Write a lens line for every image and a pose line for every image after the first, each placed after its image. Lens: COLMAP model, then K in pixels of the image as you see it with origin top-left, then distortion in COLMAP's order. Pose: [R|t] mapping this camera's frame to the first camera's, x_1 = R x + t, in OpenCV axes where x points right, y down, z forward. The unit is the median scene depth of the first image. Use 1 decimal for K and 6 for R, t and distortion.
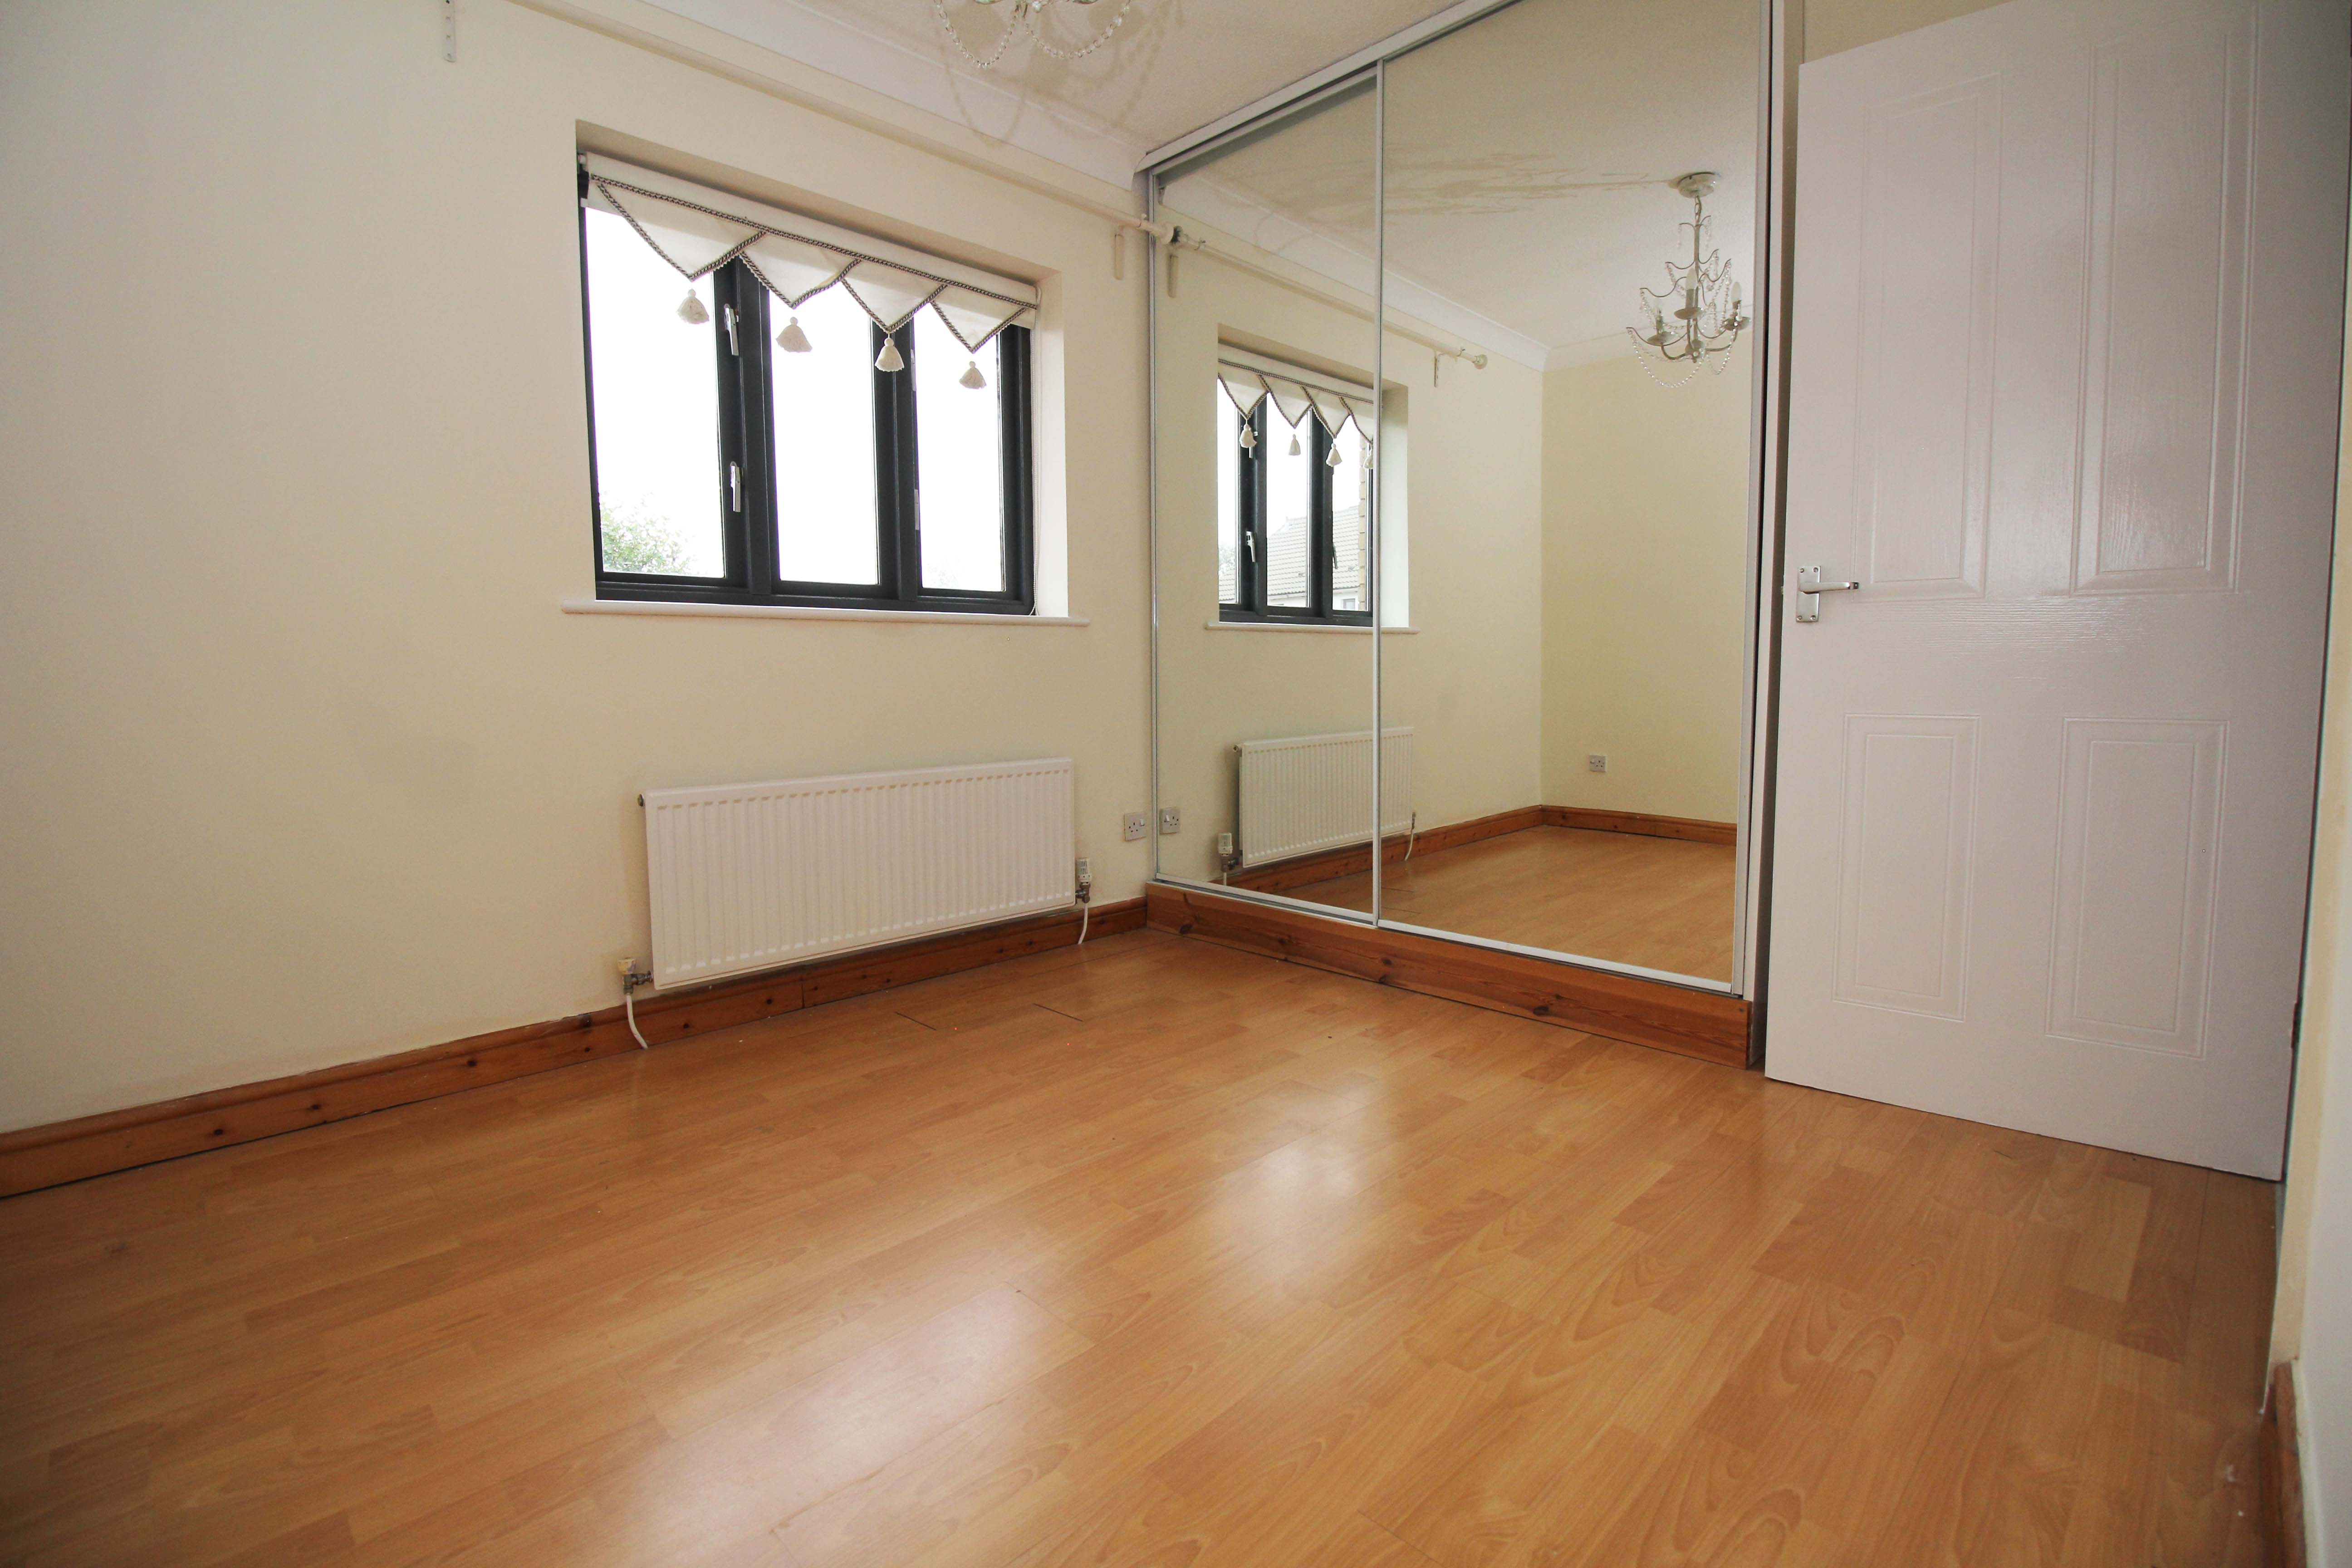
lens RADIAL K [[1078.7, 0, 1182.0], [0, 1078.7, 757.1], [0, 0, 1]] dist [-0.000289, -0.014320]
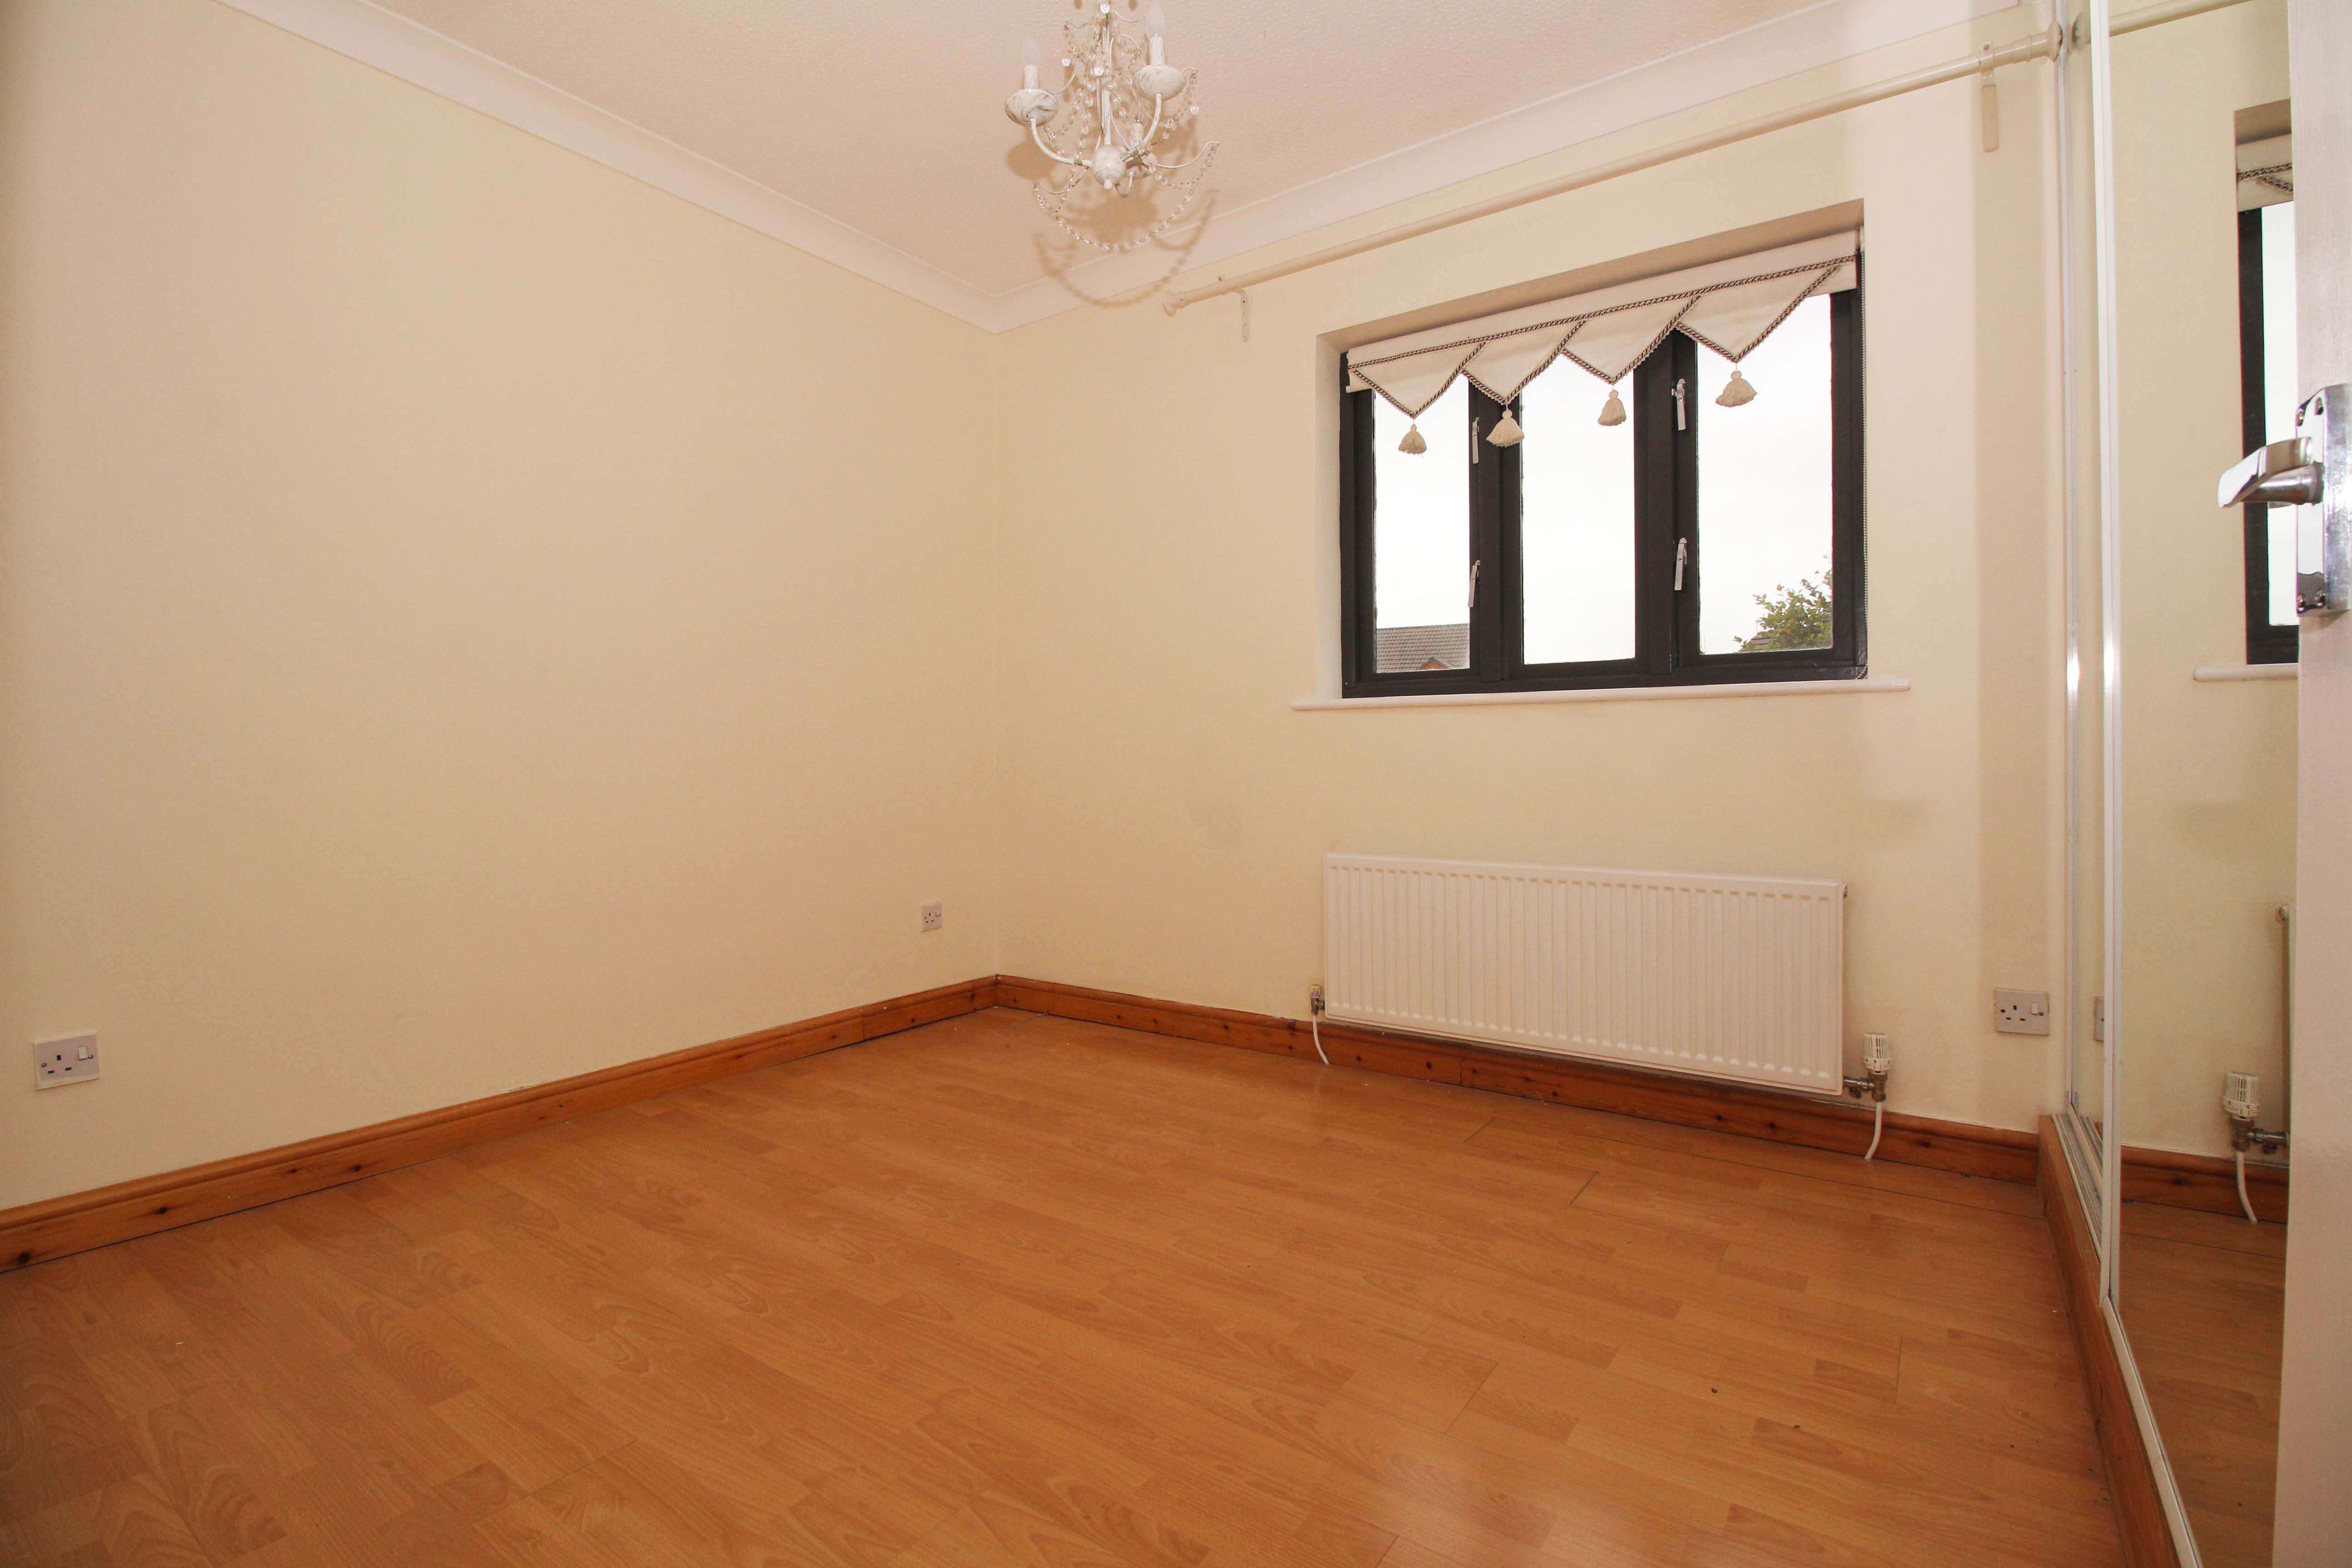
lens RADIAL K [[1078.7, 0, 1182.0], [0, 1078.7, 757.1], [0, 0, 1]] dist [-0.000289, -0.014320]
pose [[0.168342, 0.008860, -0.985689, 0.617107], [-0.075925, 0.997106, -0.004005, -0.053079], [0.982800, 0.075512, 0.168528, 0.561239]]
